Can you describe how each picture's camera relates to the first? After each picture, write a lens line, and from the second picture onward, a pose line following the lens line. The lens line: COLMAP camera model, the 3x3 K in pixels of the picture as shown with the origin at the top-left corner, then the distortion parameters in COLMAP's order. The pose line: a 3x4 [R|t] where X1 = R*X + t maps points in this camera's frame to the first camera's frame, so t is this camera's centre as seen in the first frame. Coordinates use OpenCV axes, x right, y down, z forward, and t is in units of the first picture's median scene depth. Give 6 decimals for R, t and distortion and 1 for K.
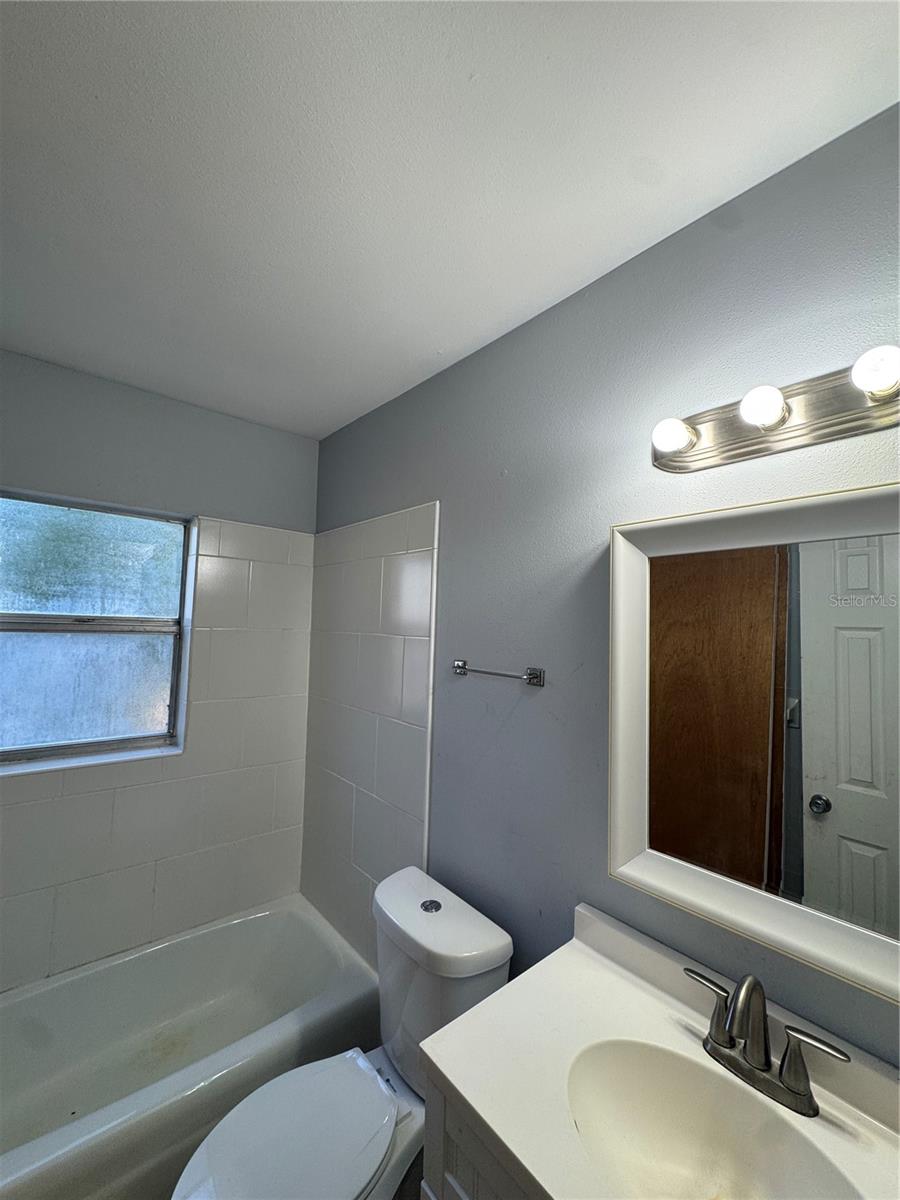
lens RADIAL K [[478.2, 0, 451.4], [0, 478.2, 601.5], [0, 0, 1]] dist [-0.003327, 0.000285]
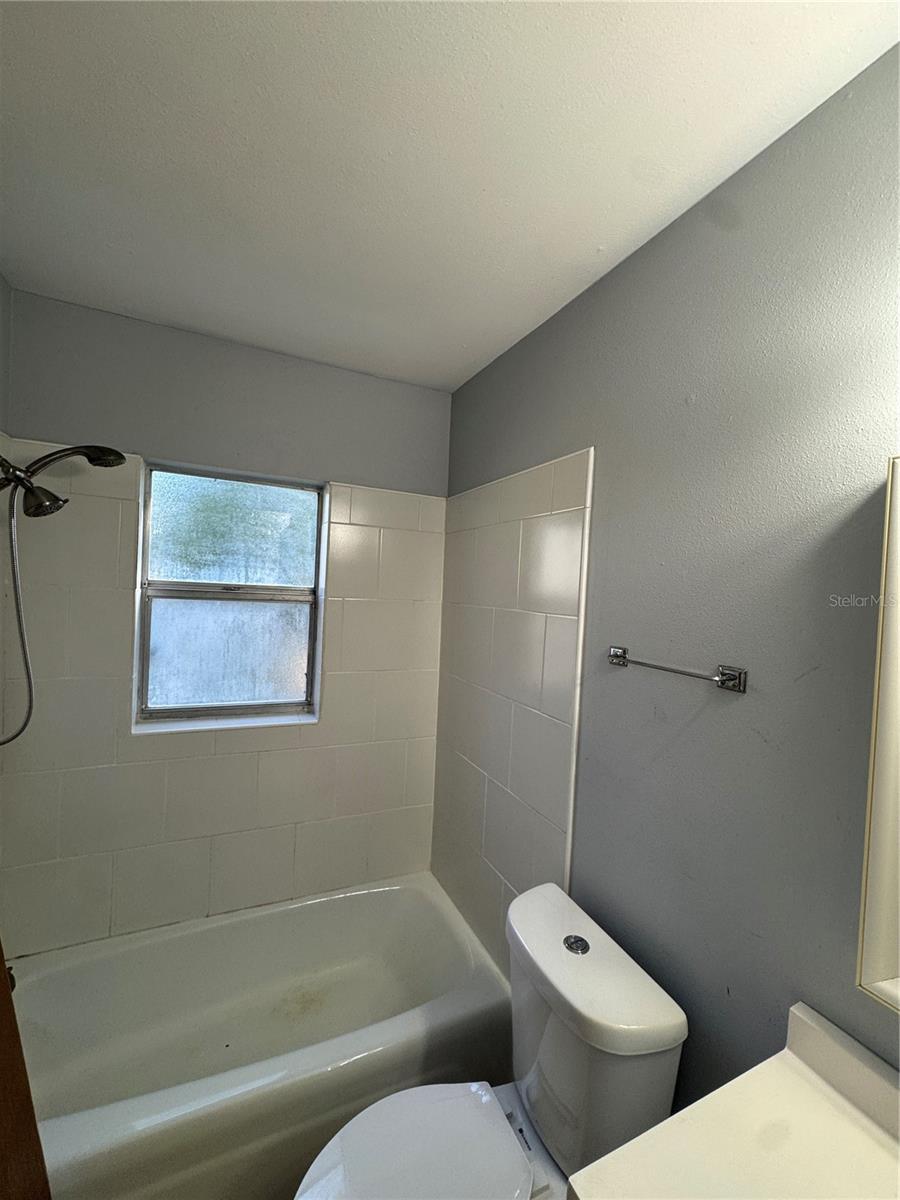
lens RADIAL K [[478.2, 0, 449.6], [0, 478.2, 599.7], [0, 0, 1]] dist [-0.003327, 0.000285]
pose [[0.960678, 0.022324, -0.276765, -0.029098], [-0.004815, 0.997952, 0.063782, -0.005238], [0.277622, -0.059941, 0.958819, 0.143824]]
